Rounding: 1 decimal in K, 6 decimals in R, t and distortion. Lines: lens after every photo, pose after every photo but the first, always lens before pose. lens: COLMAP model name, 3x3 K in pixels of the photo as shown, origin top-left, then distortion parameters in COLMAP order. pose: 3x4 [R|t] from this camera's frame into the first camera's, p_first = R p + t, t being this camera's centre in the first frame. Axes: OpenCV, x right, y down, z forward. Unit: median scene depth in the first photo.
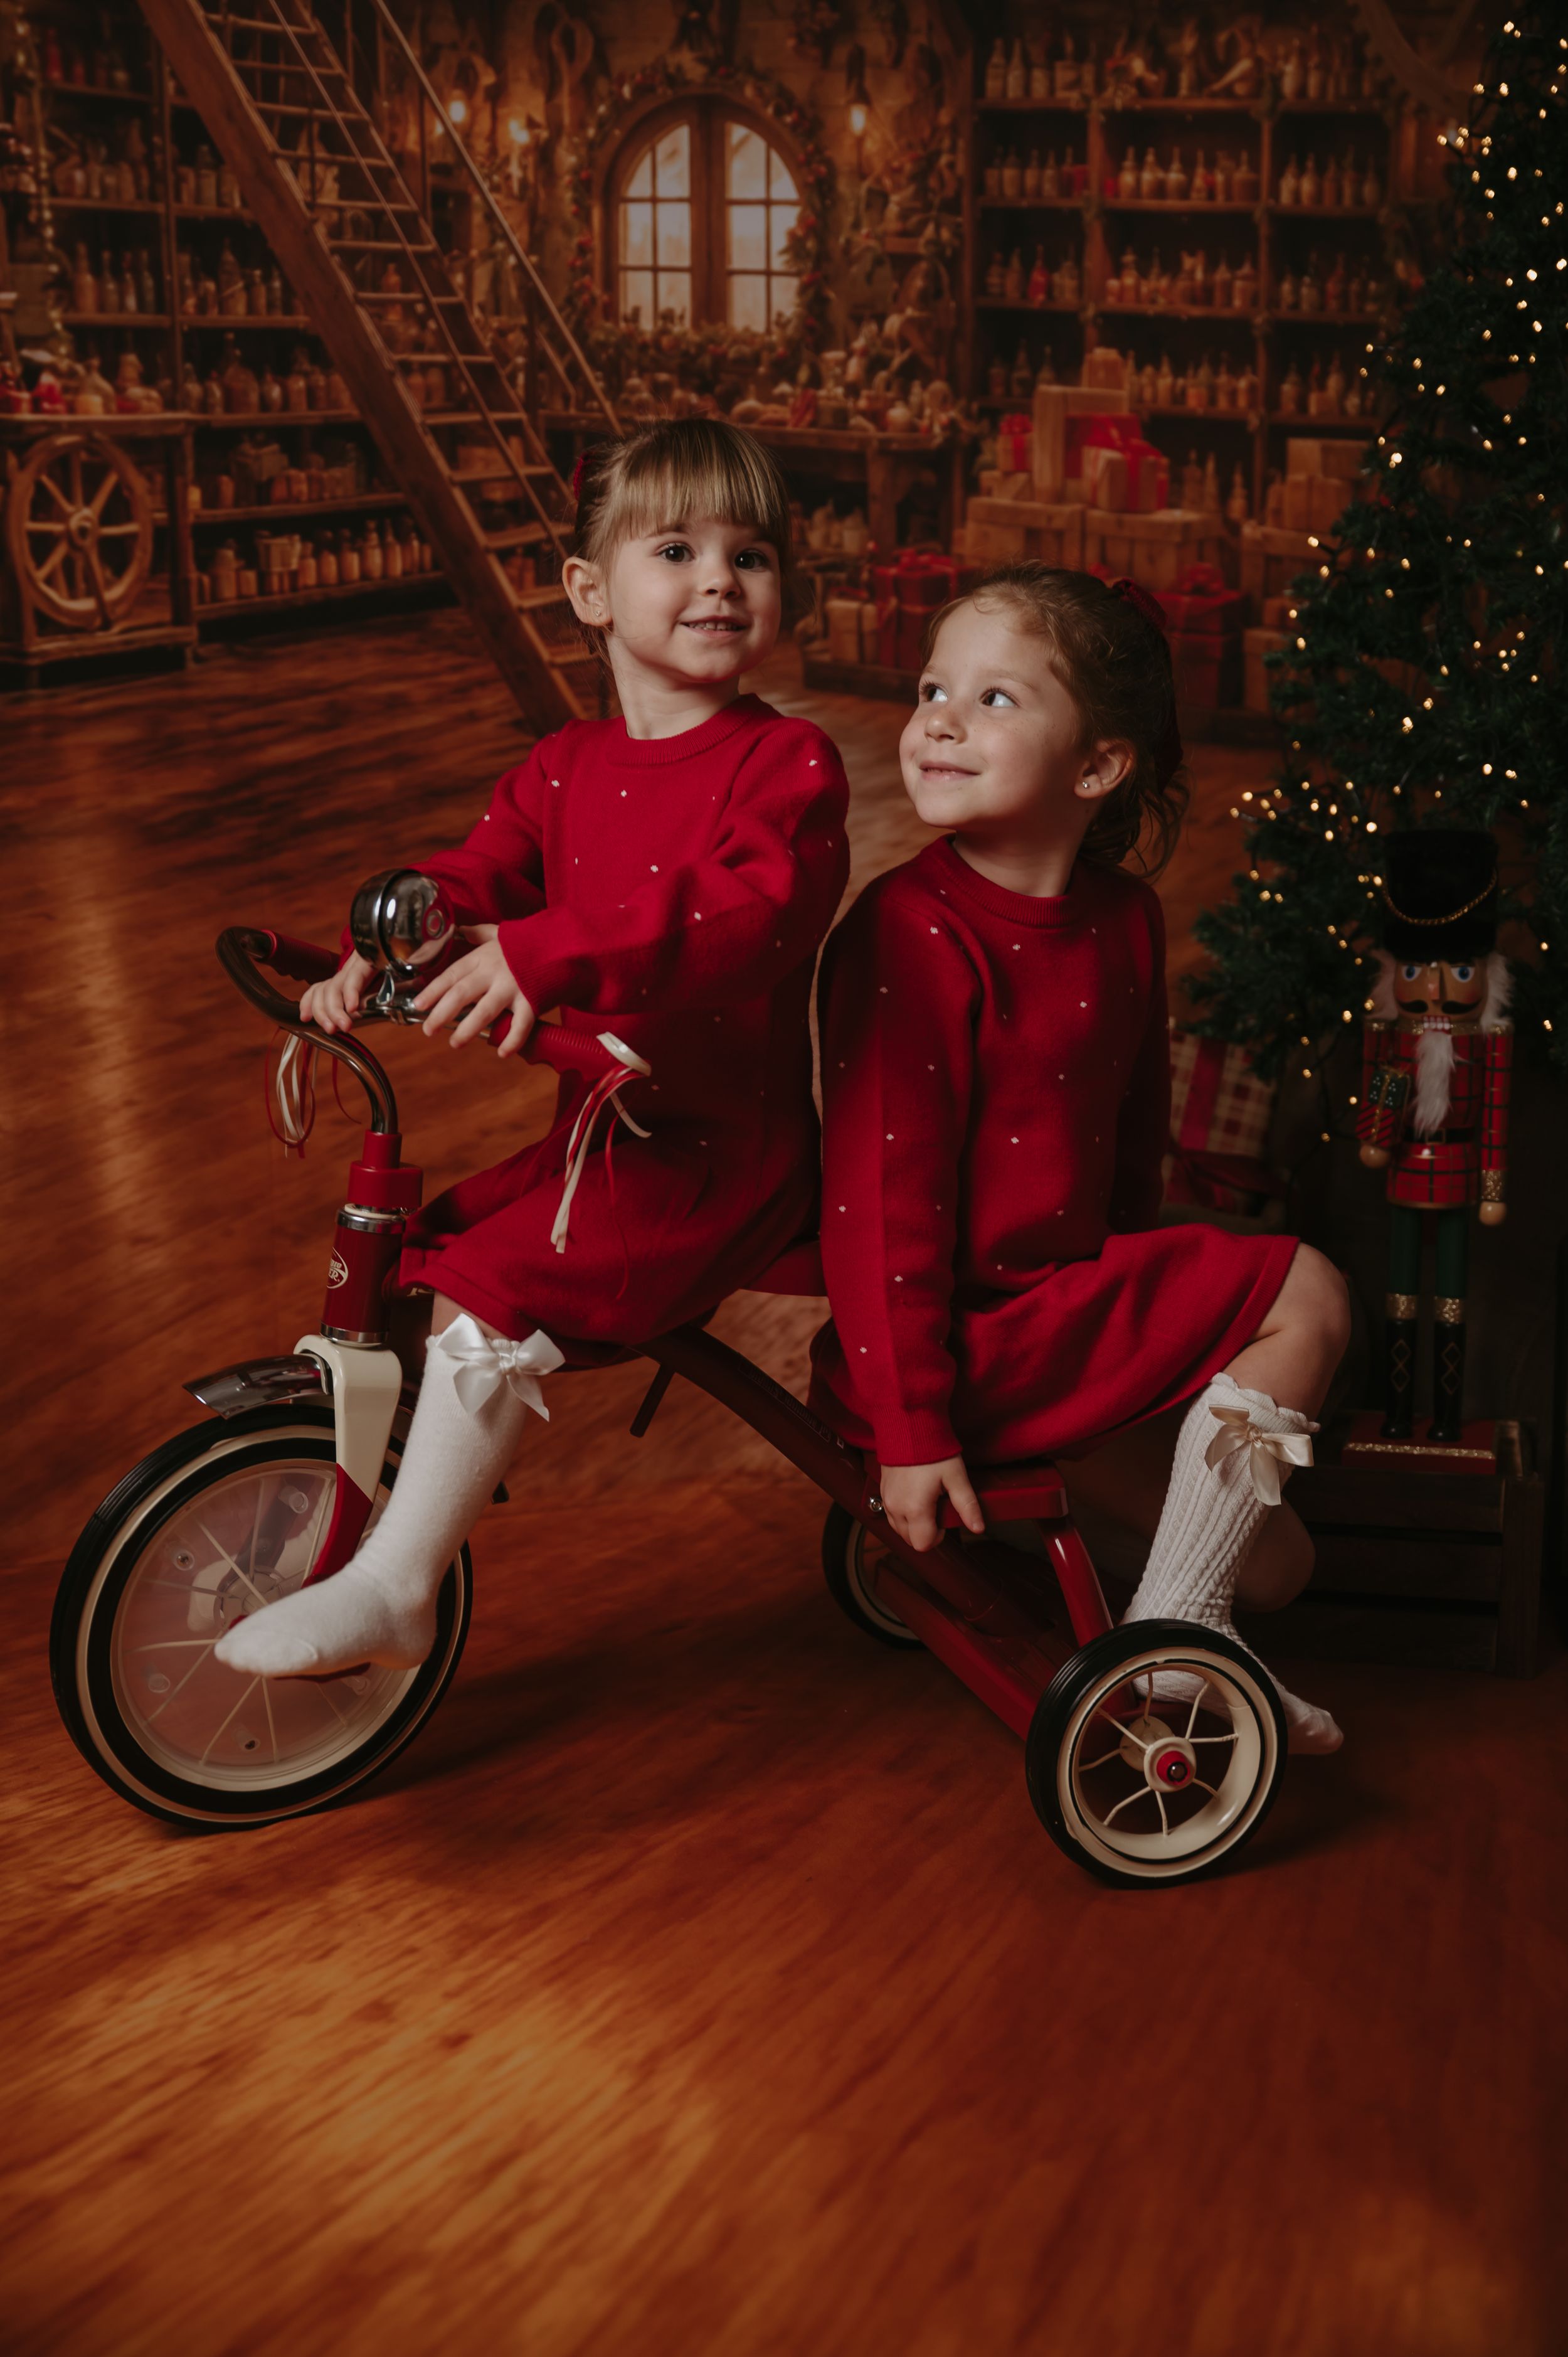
lens RADIAL K [[2741.5, 0, 780.1], [0, 2741.5, 1150.9], [0, 0, 1]] dist [0.010188, 0.000000]
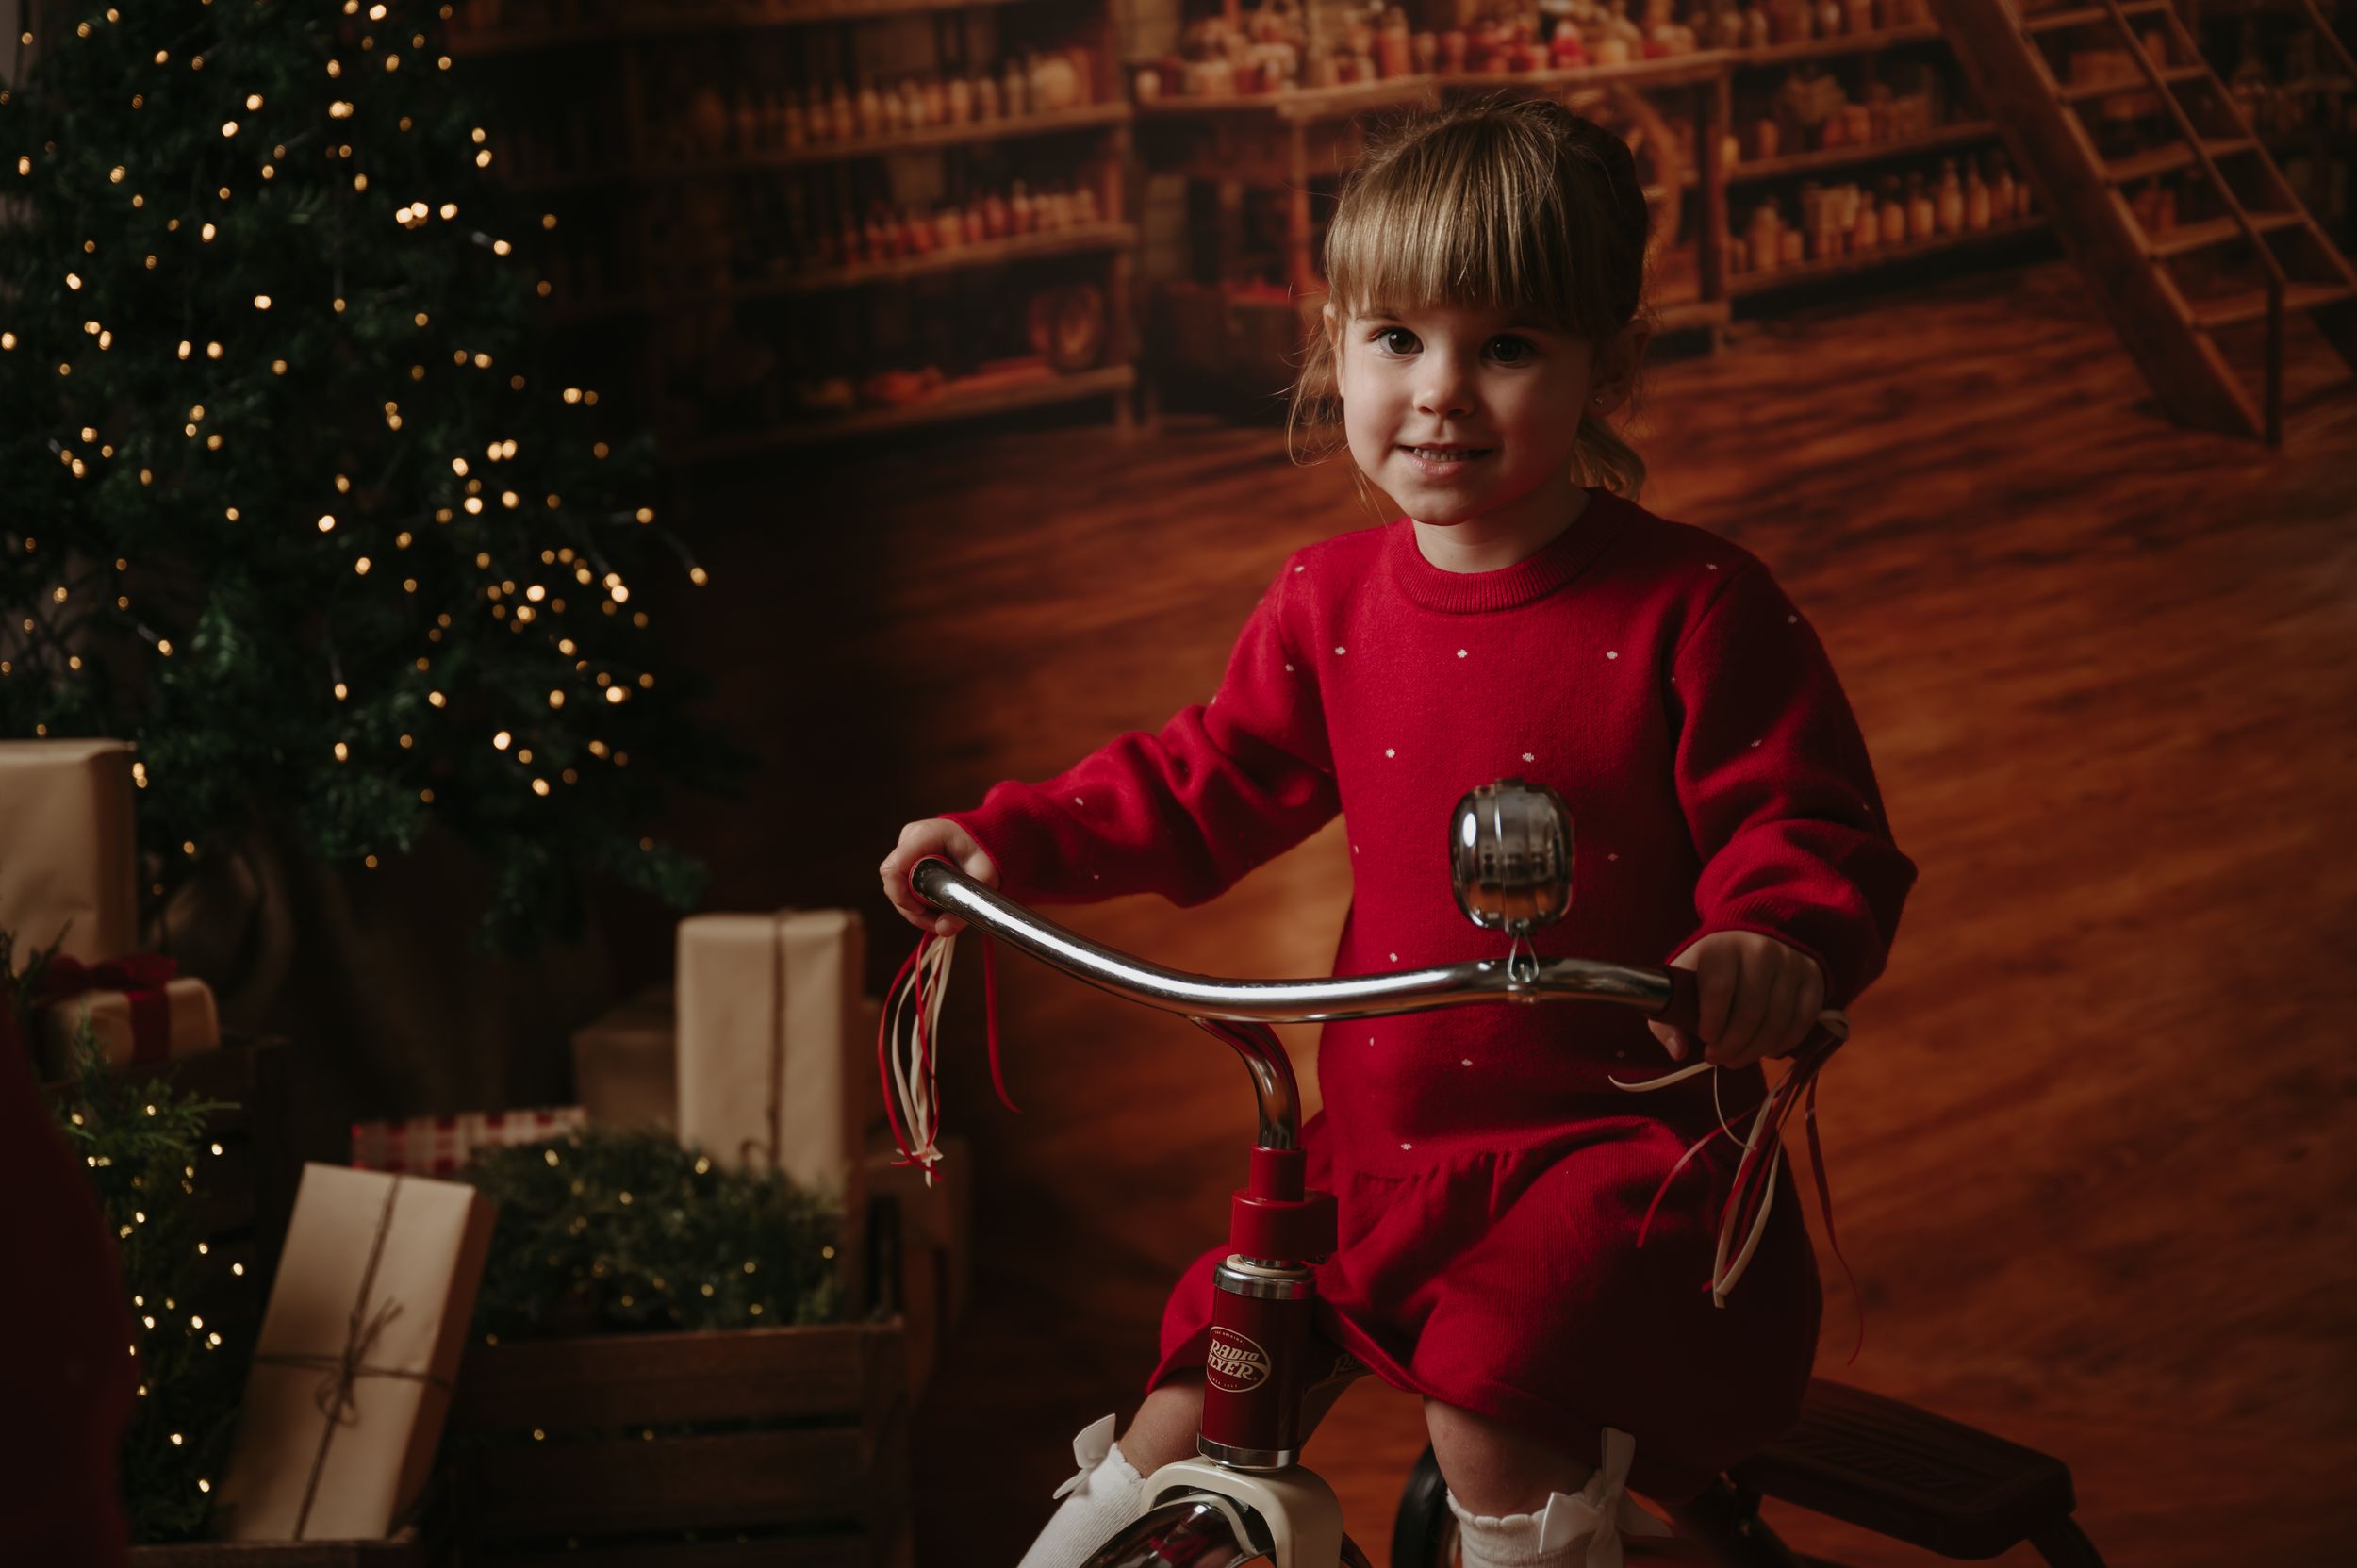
lens RADIAL K [[3129.5, 0, 1081.4], [0, 3129.5, 758.9], [0, 0, 1]] dist [0.106287, 0.000000]
pose [[0.735432, 0.074477, -0.673494, 0.305261], [-0.066132, 0.997085, 0.038047, -0.074927], [0.674364, 0.016559, 0.738213, 0.151943]]
